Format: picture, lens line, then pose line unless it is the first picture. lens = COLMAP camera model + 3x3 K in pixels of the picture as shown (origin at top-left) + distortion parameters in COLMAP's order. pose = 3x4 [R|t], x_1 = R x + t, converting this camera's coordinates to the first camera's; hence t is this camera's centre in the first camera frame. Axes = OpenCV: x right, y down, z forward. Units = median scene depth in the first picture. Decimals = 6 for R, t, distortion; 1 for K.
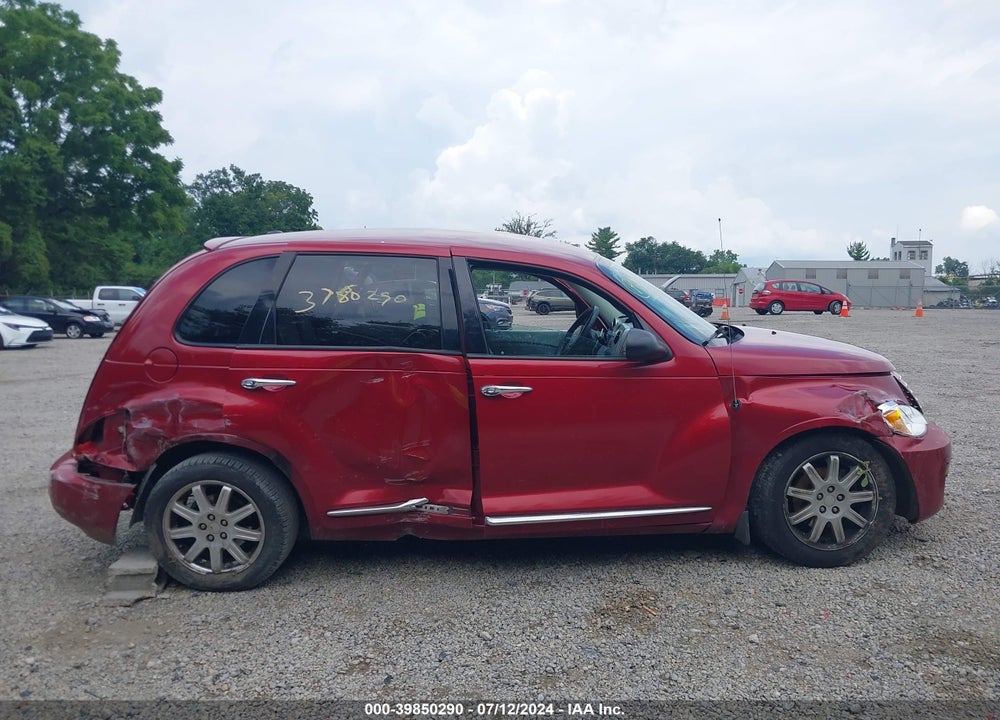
lens RADIAL K [[818.2, 0, 500.0], [0, 818.2, 360.0], [0, 0, 1]] dist [-0.009783, -0.008290]
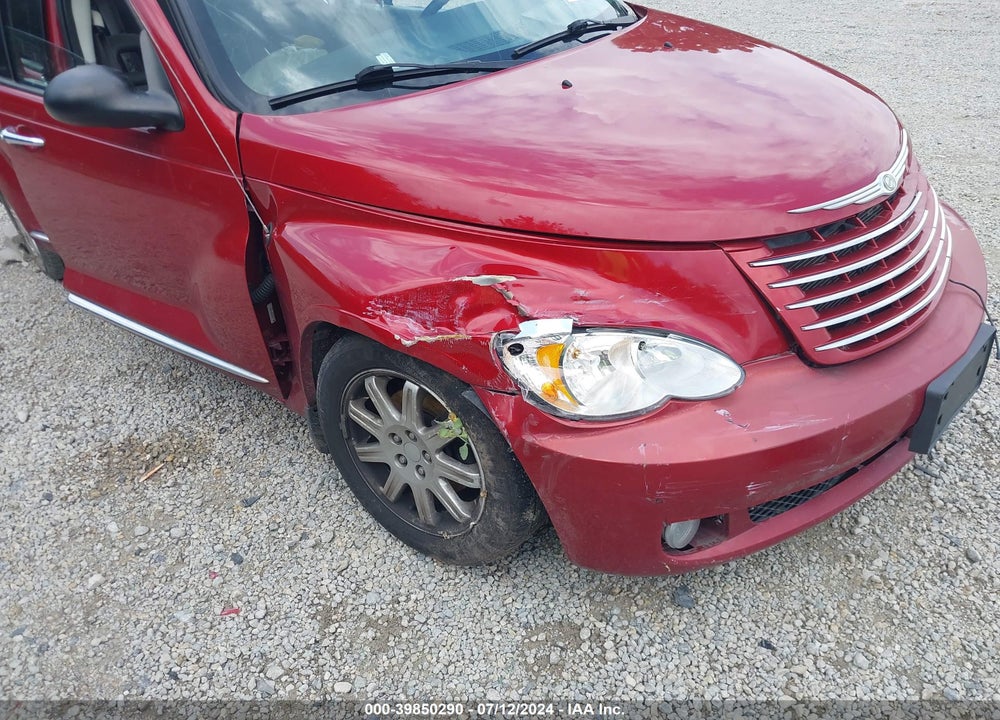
lens RADIAL K [[792.4, 0, 500.0], [0, 792.4, 360.0], [0, 0, 1]] dist [0.003191, -0.002580]
pose [[0.657038, 0.381730, -0.650064, 0.768389], [-0.028885, 0.874431, 0.484288, -0.134457], [0.753304, -0.299419, 0.585561, 0.772000]]
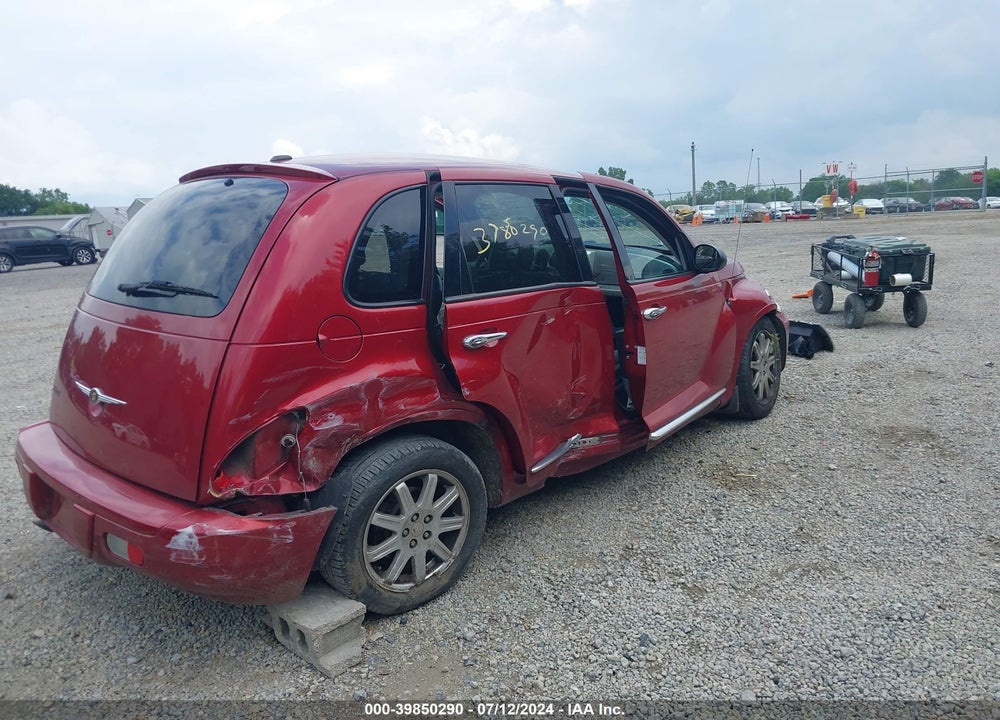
lens RADIAL K [[827.2, 0, 493.3], [0, 827.2, 357.4], [0, 0, 1]] dist [0.000855, 0.005316]
pose [[0.682963, -0.158919, 0.712956, -0.836791], [0.109752, 0.987292, 0.114934, -0.046657], [-0.722161, -0.000247, 0.691725, 0.375458]]
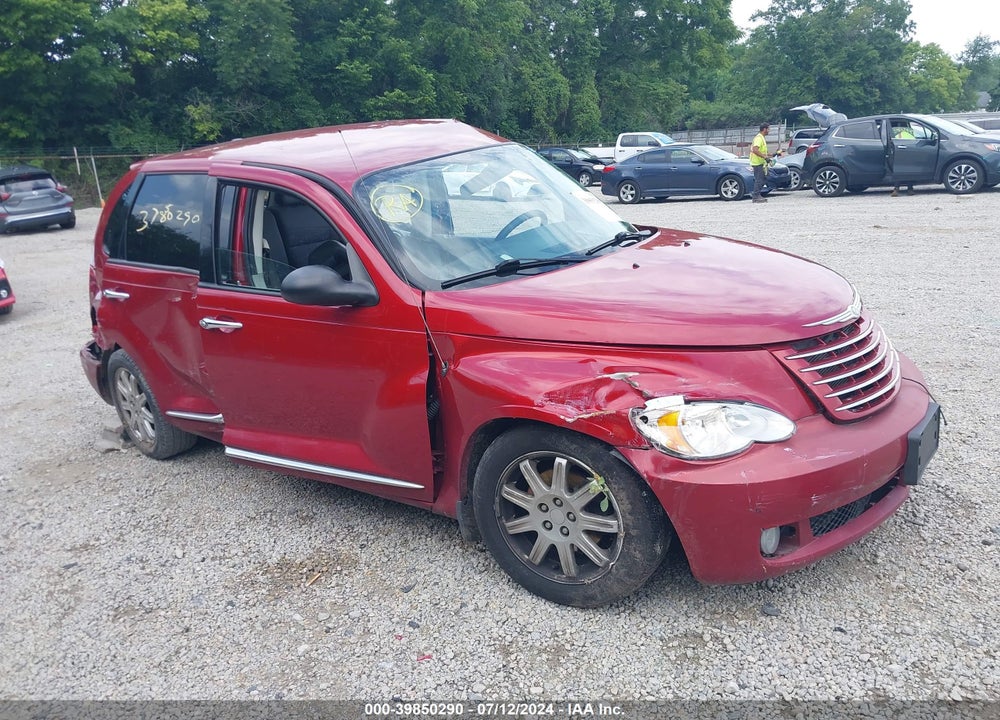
lens RADIAL K [[827.2, 0, 493.3], [0, 827.2, 357.4], [0, 0, 1]] dist [0.000855, 0.005316]
pose [[0.741222, 0.137945, -0.656934, 0.835900], [-0.007313, 0.980258, 0.197586, -0.110633], [0.671221, -0.141651, 0.727597, 0.460502]]
